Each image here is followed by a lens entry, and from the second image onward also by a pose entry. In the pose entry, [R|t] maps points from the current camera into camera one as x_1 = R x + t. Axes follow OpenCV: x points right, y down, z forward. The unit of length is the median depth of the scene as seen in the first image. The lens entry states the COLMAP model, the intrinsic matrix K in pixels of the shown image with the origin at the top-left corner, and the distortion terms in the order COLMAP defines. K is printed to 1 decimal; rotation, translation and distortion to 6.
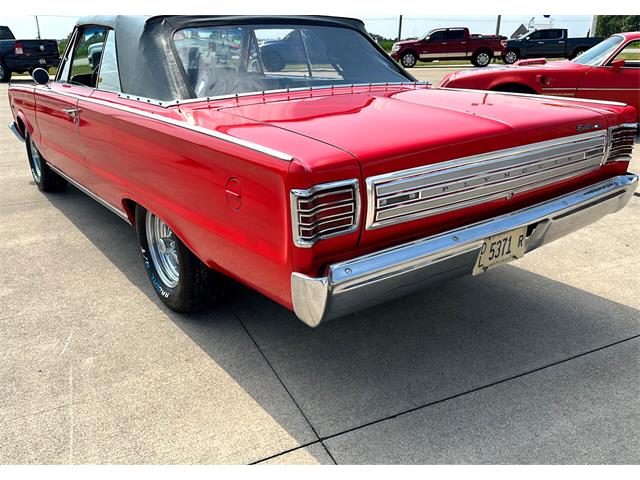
lens RADIAL K [[534.5, 0, 318.9], [0, 534.5, 244.6], [0, 0, 1]] dist [0.092650, -0.150609]
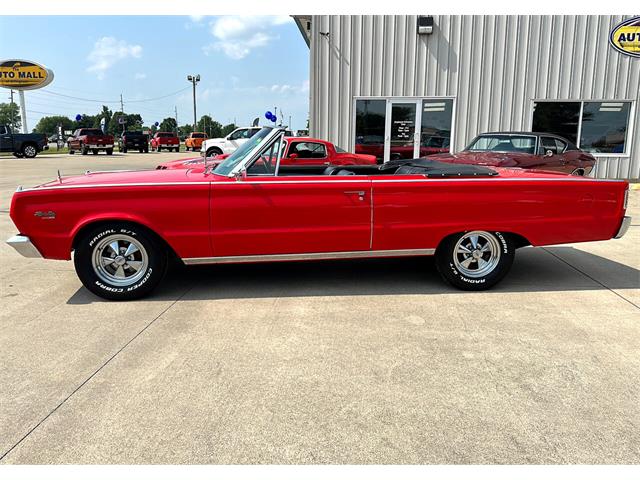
lens RADIAL K [[531.9, 0, 318.6], [0, 531.9, 246.6], [0, 0, 1]] dist [0.125765, -0.223201]
pose [[0.485673, -0.160431, 0.859292, -2.272712], [0.293628, 0.955838, 0.012497, -0.216009], [-0.823349, 0.246243, 0.511332, 0.574778]]
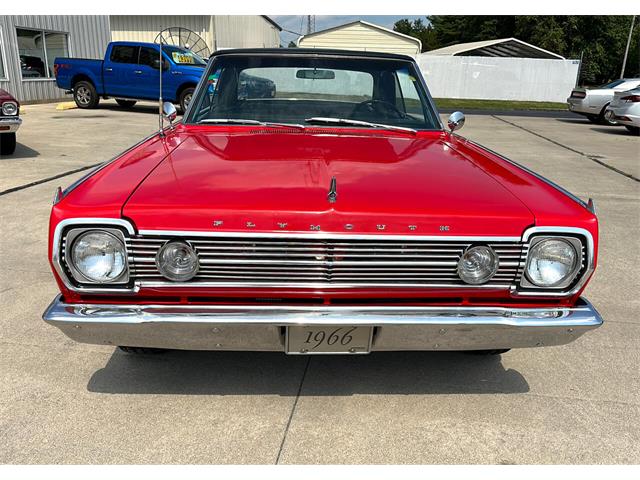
lens RADIAL K [[534.5, 0, 318.9], [0, 534.5, 244.6], [0, 0, 1]] dist [0.092650, -0.150609]
pose [[-0.836075, -0.177825, 0.518996, -1.325778], [0.174726, 0.810440, 0.559158, -1.099925], [-0.520047, 0.558180, -0.646518, 2.915134]]
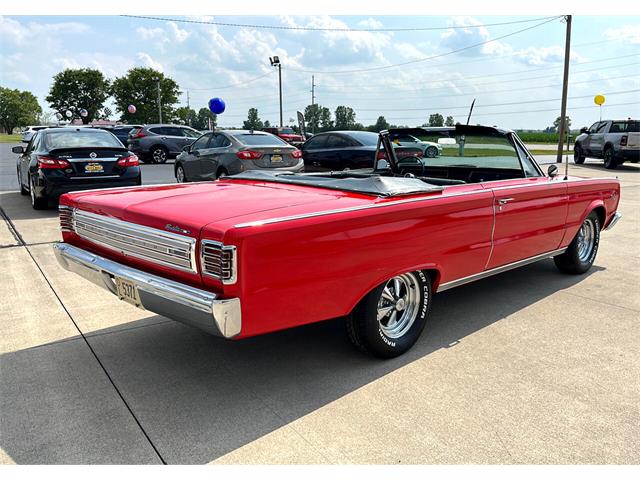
lens RADIAL K [[531.9, 0, 318.6], [0, 531.9, 246.6], [0, 0, 1]] dist [0.125765, -0.223201]
pose [[0.153150, 0.212134, -0.965165, 1.517049], [-0.353103, 0.923956, 0.147047, -0.419066], [0.922964, 0.318283, 0.216409, 0.961388]]
